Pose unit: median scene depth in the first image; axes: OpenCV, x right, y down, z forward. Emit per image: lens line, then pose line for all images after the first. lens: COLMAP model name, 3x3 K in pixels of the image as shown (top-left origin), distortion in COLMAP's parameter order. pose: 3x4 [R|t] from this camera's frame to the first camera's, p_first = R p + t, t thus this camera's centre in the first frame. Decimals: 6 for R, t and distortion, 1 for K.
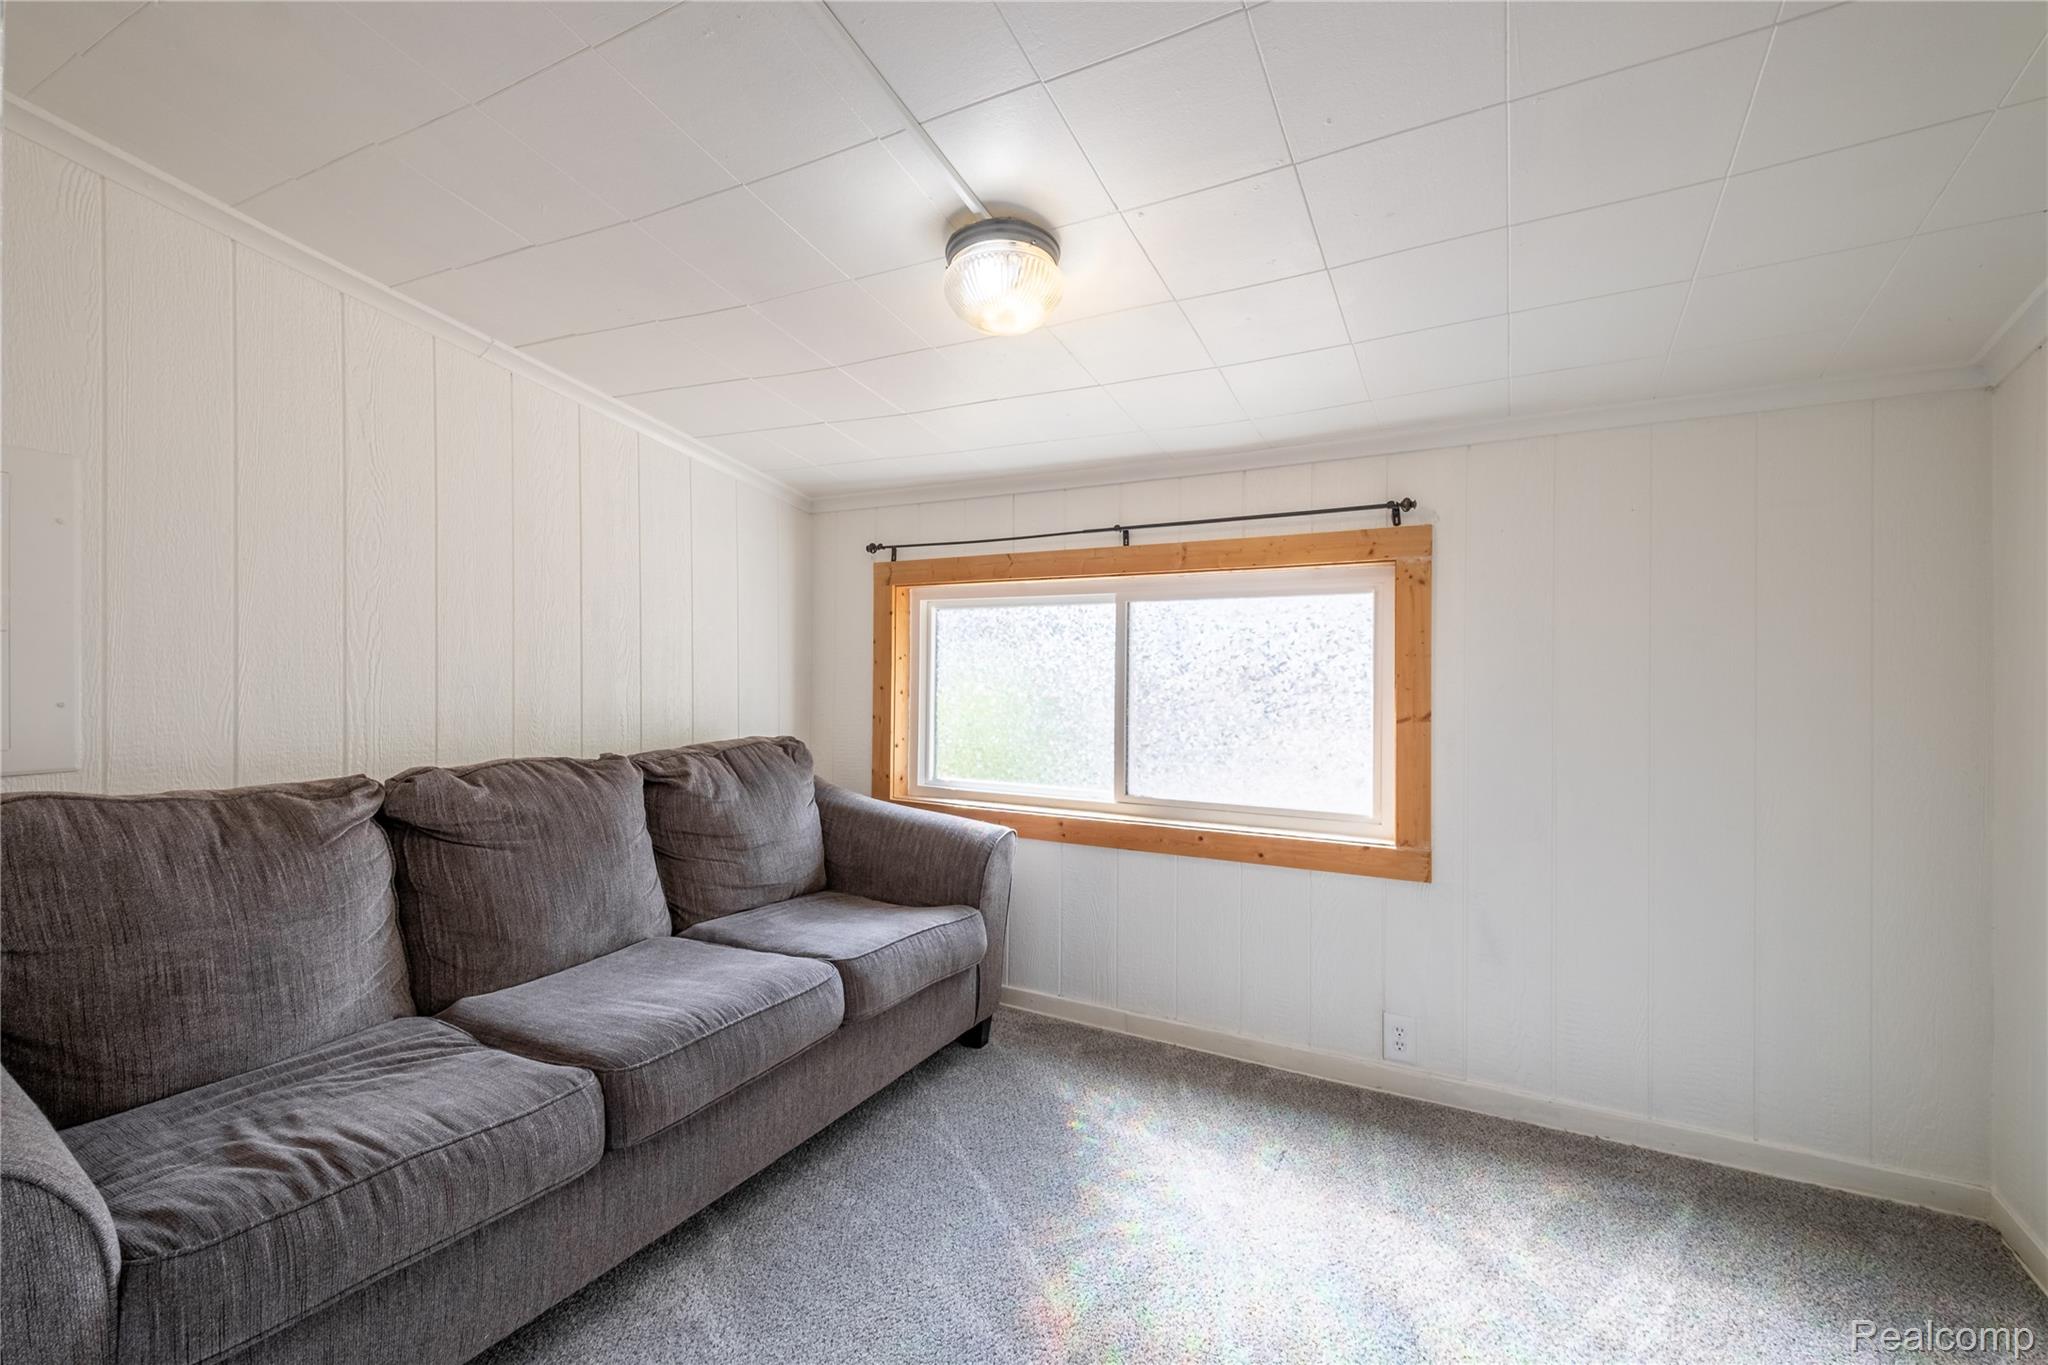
lens RADIAL K [[900.1, 0, 1023.5], [0, 900.1, 684.7], [0, 0, 1]] dist [0.013233, -0.003920]
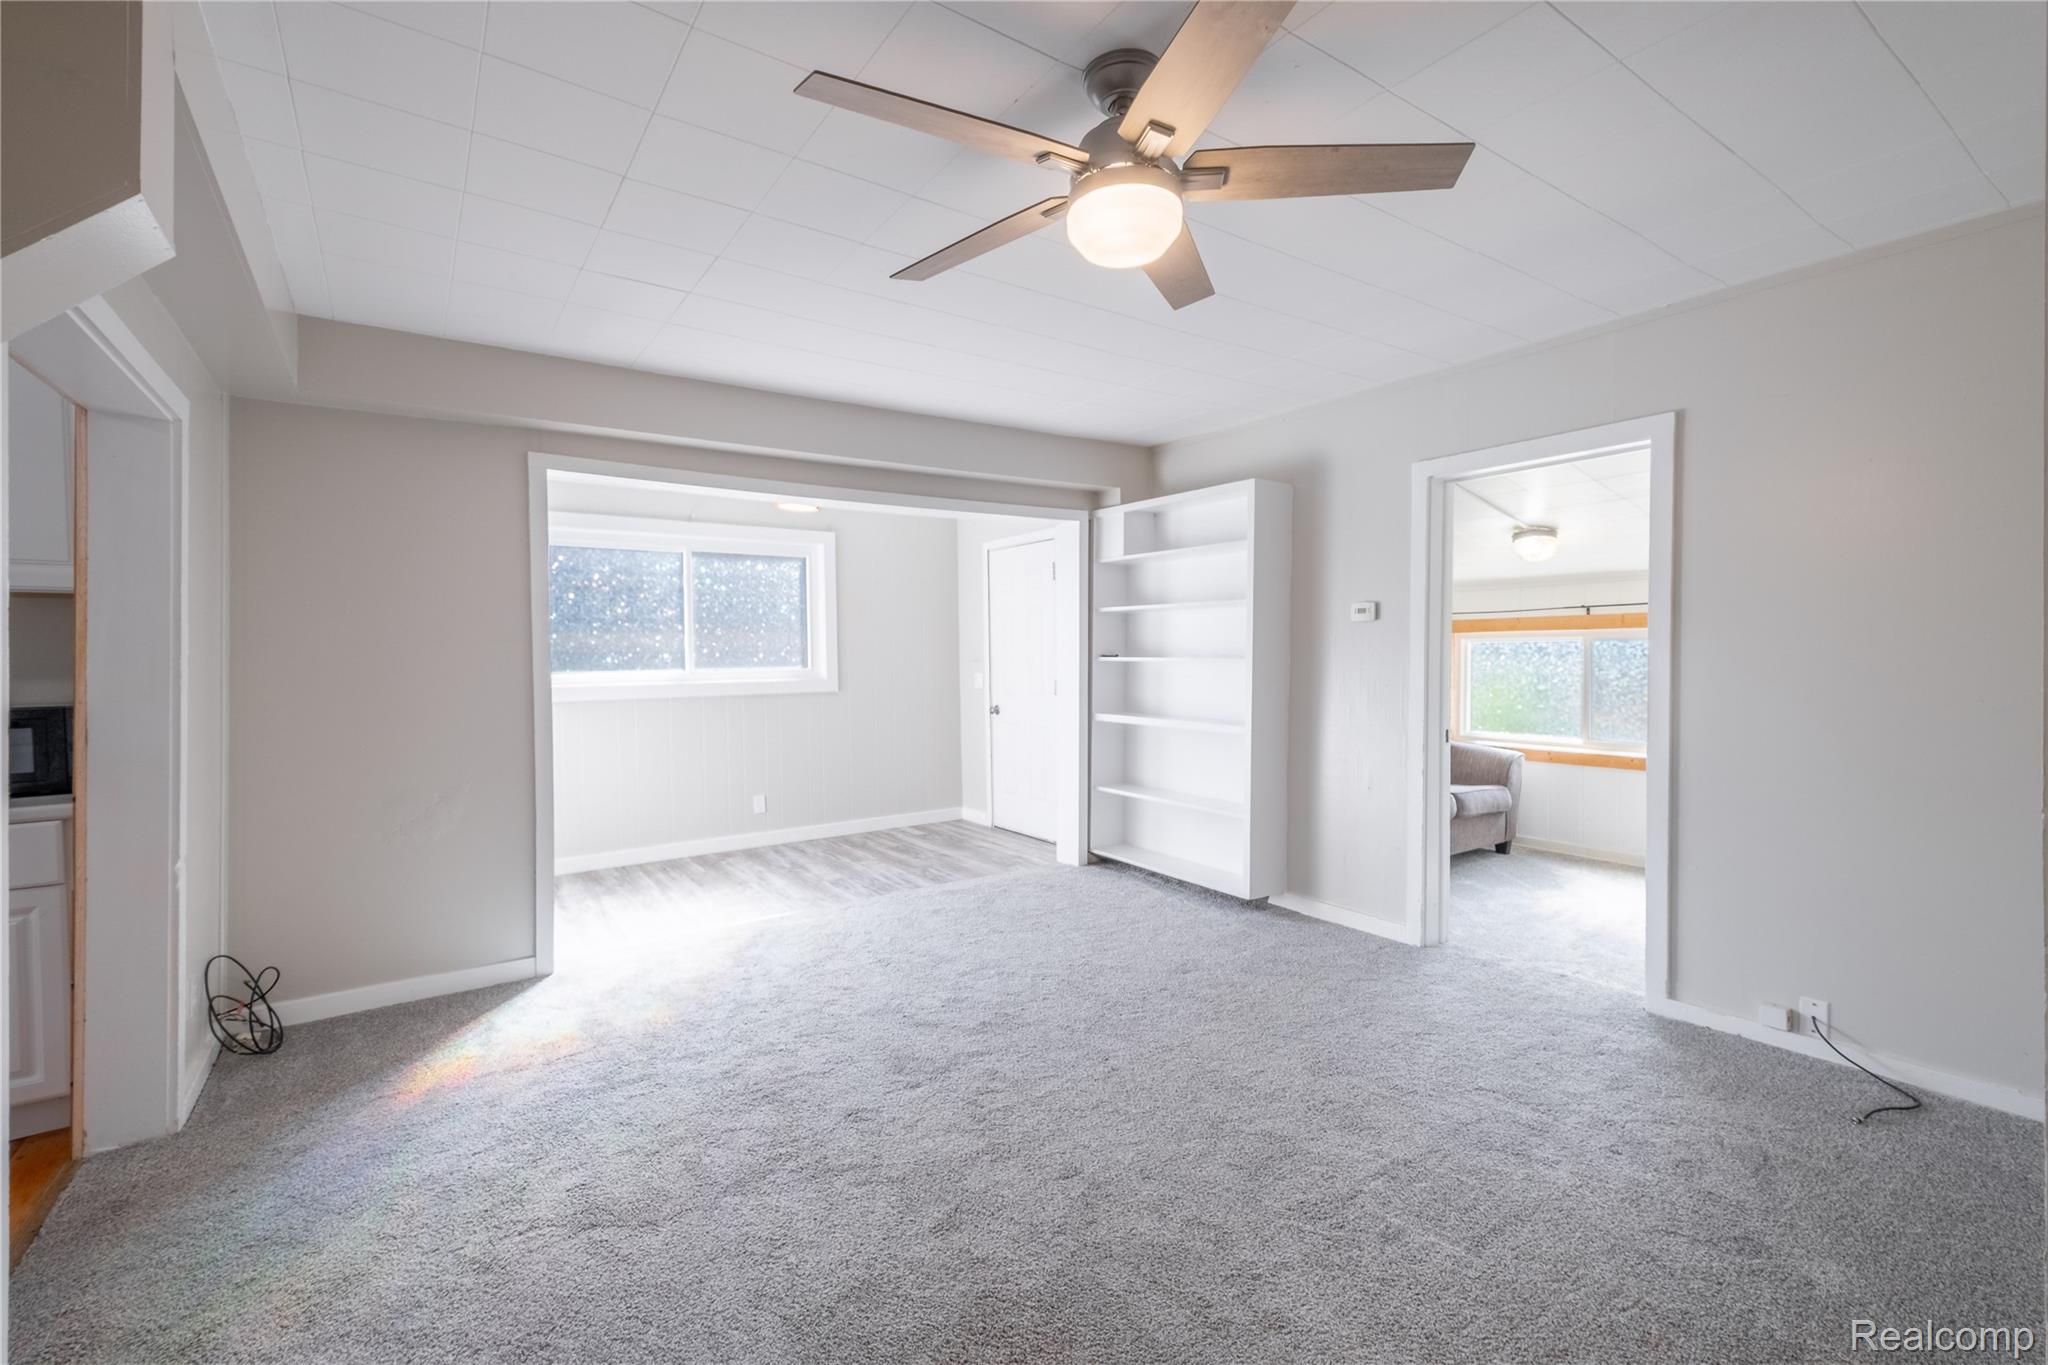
lens RADIAL K [[900.1, 0, 1026.1], [0, 900.1, 687.0], [0, 0, 1]] dist [0.013233, -0.003920]
pose [[0.898353, 0.004236, -0.439254, -0.134450], [0.002907, 0.999874, 0.015588, -0.031086], [0.439265, -0.015280, 0.898228, -1.455586]]
